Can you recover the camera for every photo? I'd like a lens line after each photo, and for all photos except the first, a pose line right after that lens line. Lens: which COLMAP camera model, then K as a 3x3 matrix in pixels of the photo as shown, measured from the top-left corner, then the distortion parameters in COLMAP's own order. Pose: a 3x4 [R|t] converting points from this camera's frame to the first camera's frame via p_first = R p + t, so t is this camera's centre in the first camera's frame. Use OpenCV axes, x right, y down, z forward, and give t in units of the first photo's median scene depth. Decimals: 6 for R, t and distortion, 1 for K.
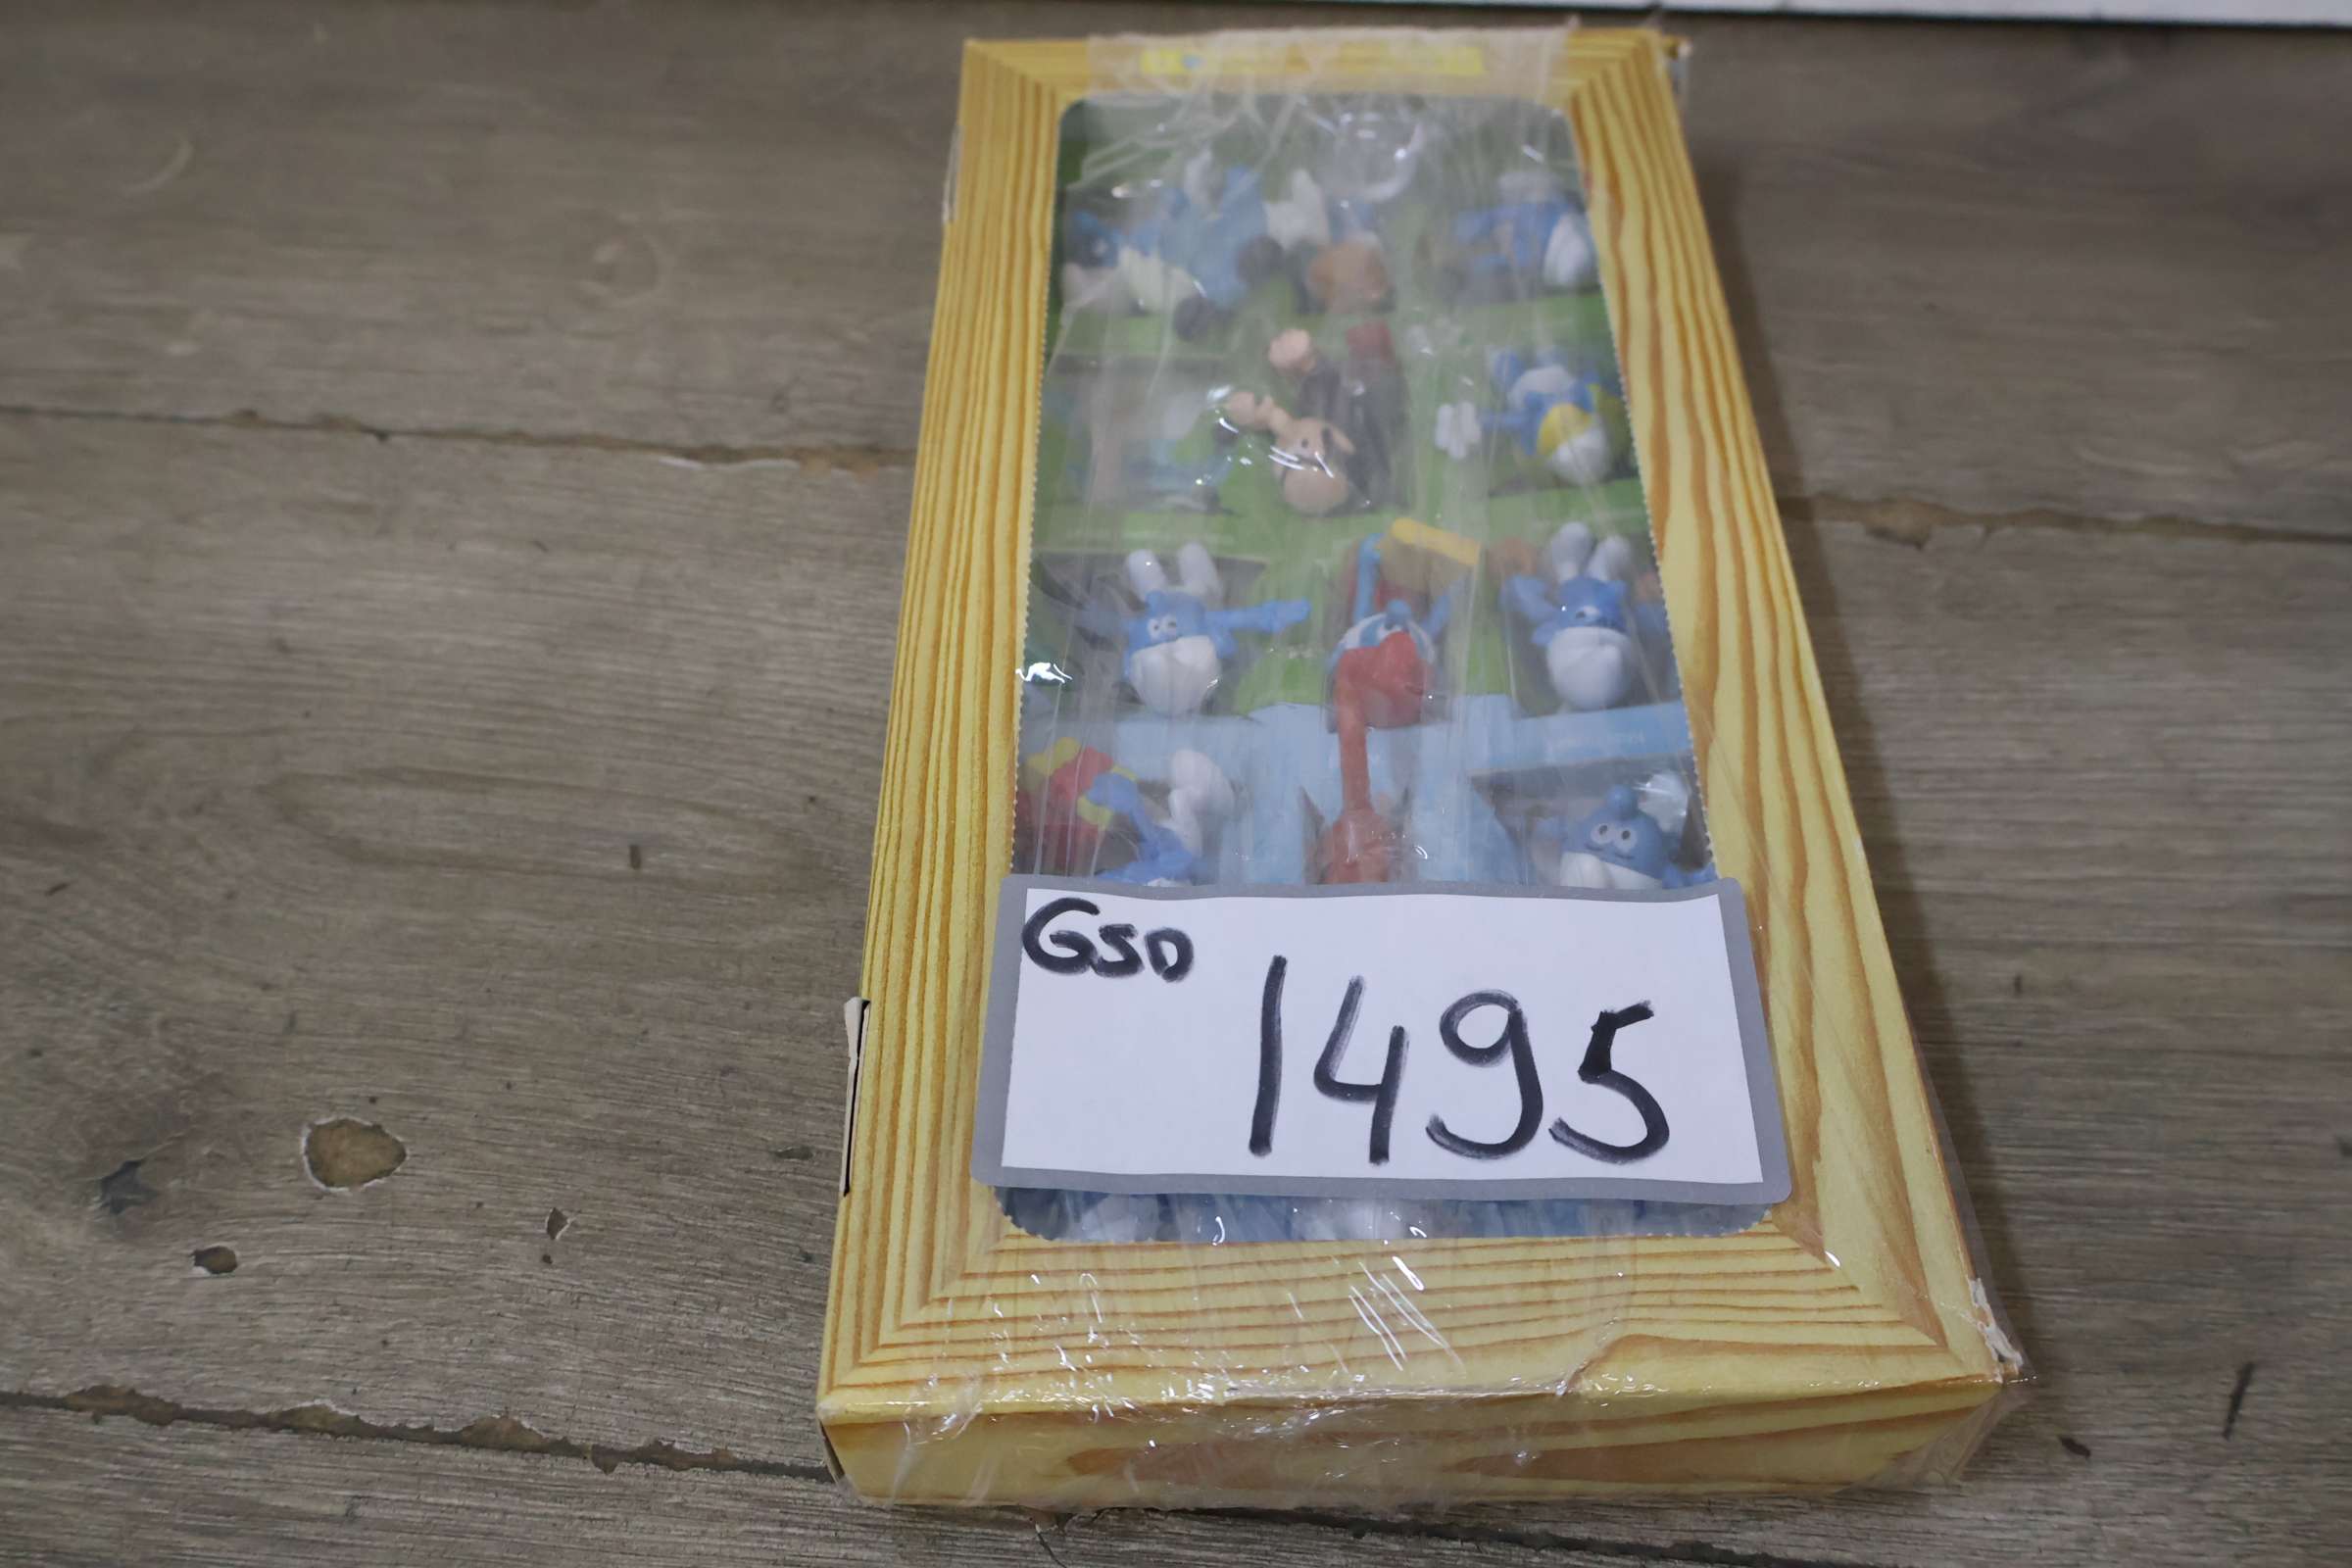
lens RADIAL K [[2154.1, 0, 1176.0], [0, 2154.1, 784.0], [0, 0, 1]] dist [0.032628, -0.019869]
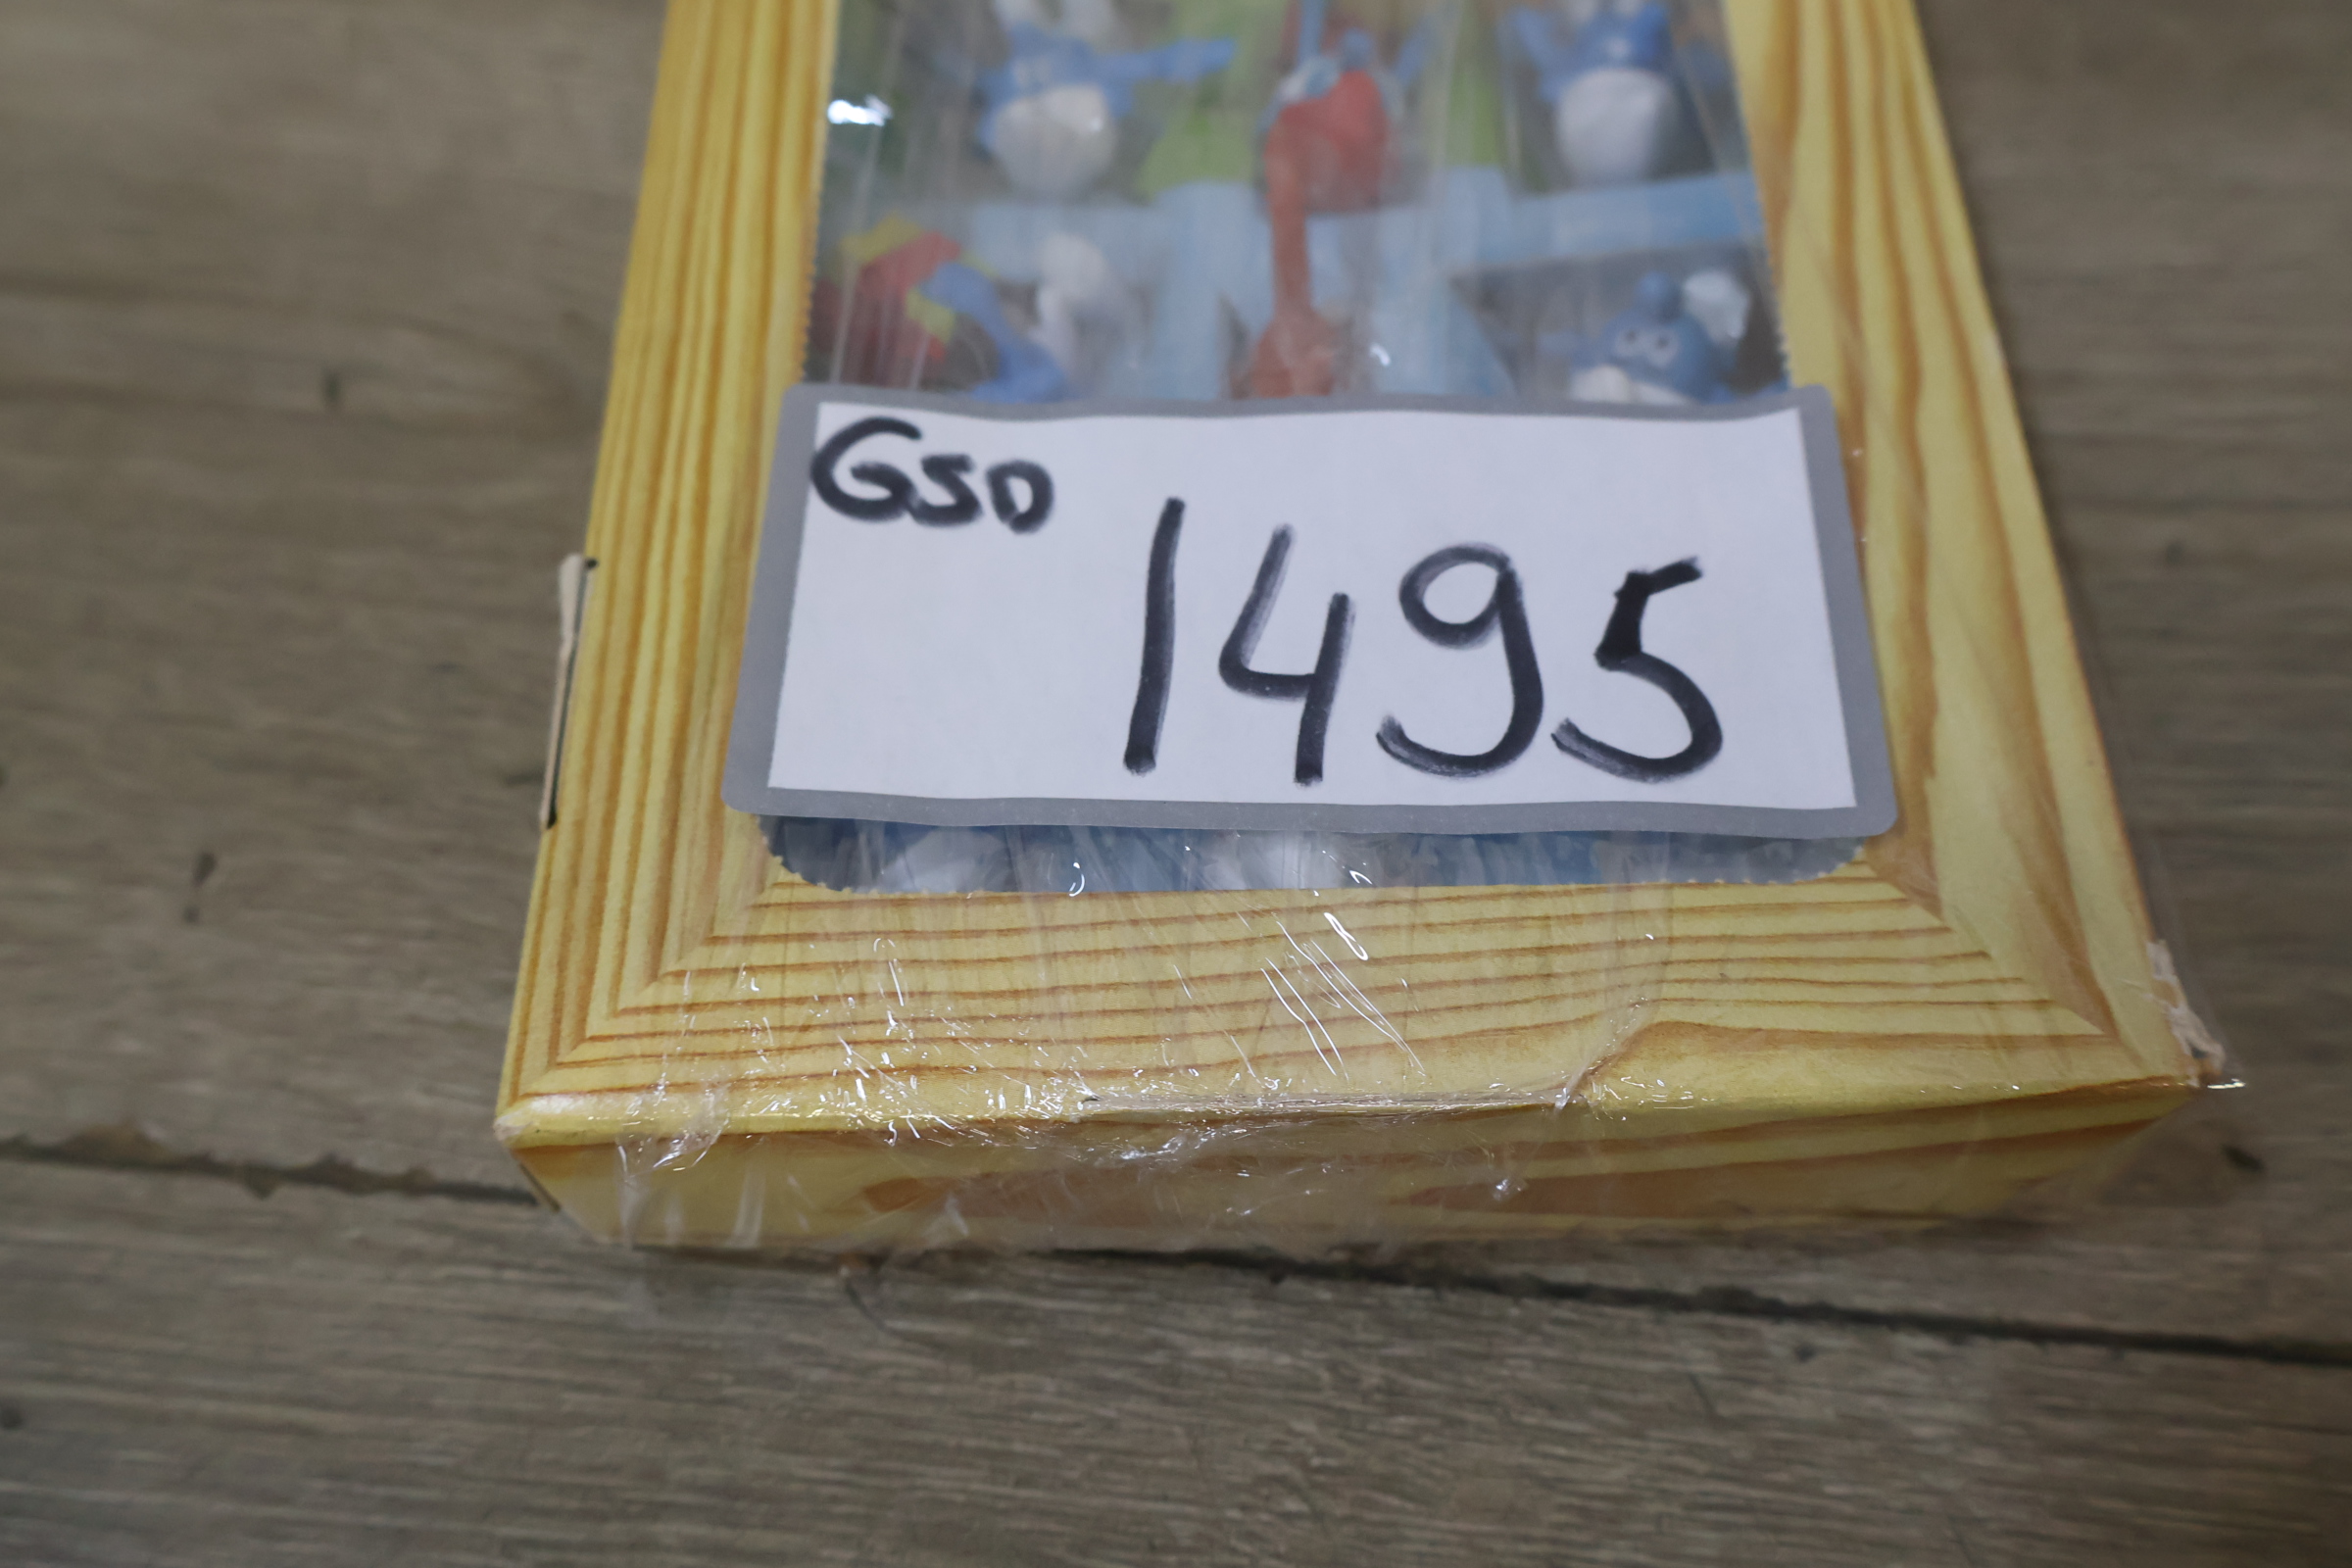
lens RADIAL K [[2103.2, 0, 1176.0], [0, 2103.2, 784.0], [0, 0, 1]] dist [0.012792, -0.001486]
pose [[0.999947, -0.000284, 0.010271, 0.043133], [-0.001308, 0.987961, 0.154699, 0.069041], [-0.010191, -0.154705, 0.987908, 0.317983]]
